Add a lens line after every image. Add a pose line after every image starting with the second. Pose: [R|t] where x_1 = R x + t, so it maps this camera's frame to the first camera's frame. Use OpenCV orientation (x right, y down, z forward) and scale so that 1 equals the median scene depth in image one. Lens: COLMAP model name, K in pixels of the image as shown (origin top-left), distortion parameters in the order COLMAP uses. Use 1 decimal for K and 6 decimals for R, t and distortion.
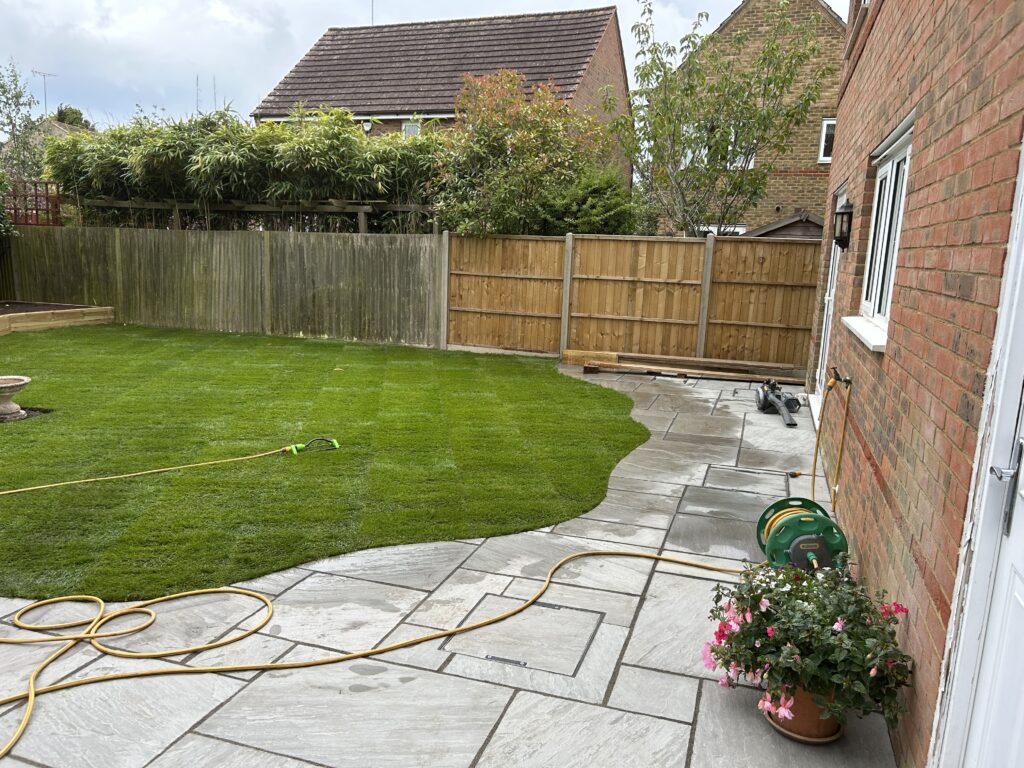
lens RADIAL K [[767.1, 0, 499.2], [0, 767.1, 377.3], [0, 0, 1]] dist [0.059859, -0.070145]
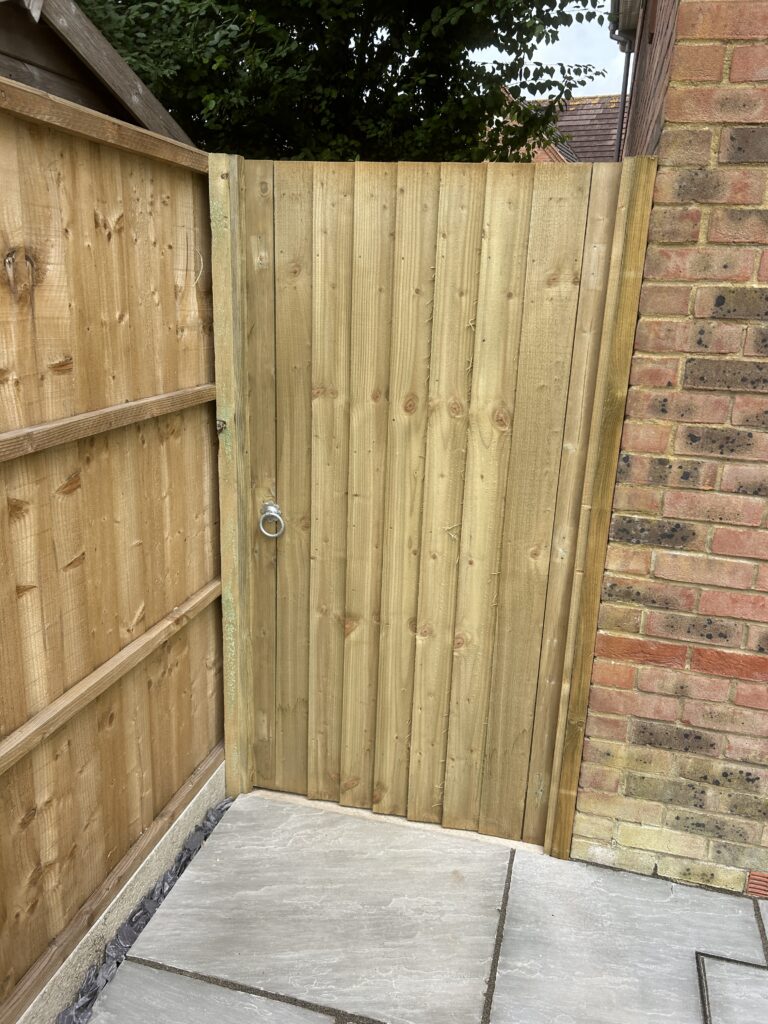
lens RADIAL K [[767.1, 0, 388.9], [0, 767.1, 516.5], [0, 0, 1]] dist [0.059859, -0.070145]
pose [[-0.078226, -0.325113, 0.942434, 0.189687], [0.132347, 0.933577, 0.333043, -0.142839], [-0.988112, 0.150781, -0.030003, 0.914718]]
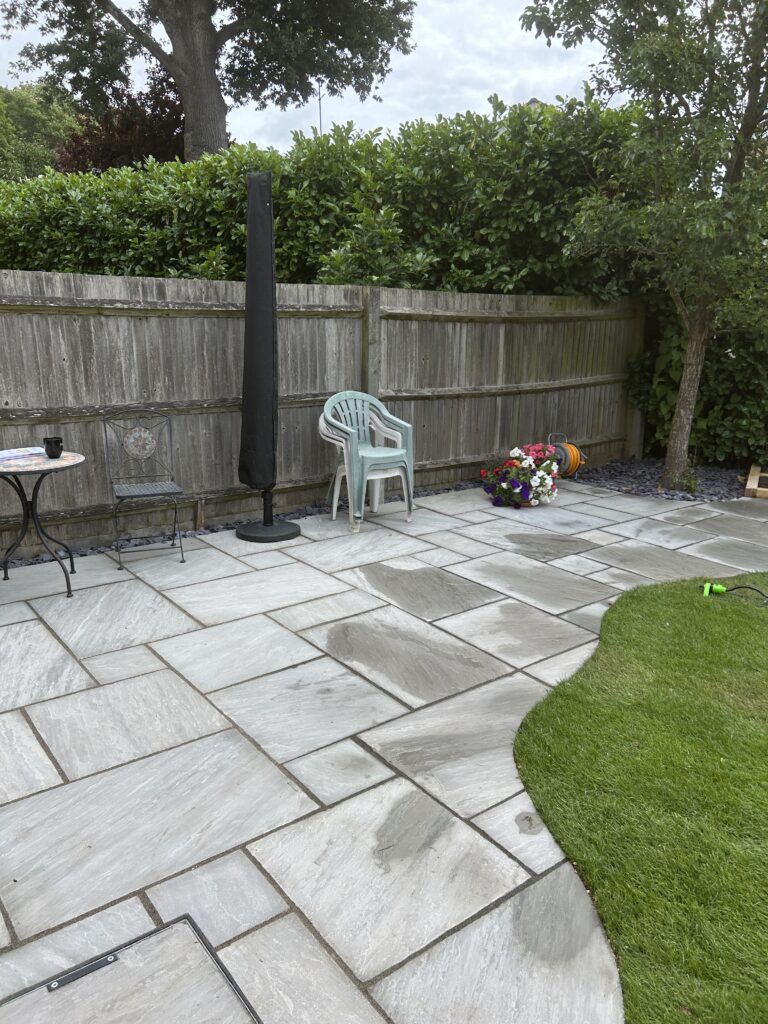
lens RADIAL K [[767.1, 0, 392.0], [0, 767.1, 514.4], [0, 0, 1]] dist [0.059859, -0.070145]
pose [[-0.535114, 0.185820, -0.824090, 0.092244], [-0.169842, 0.931925, 0.320421, -0.062937], [0.827530, 0.311427, -0.467126, 0.396081]]
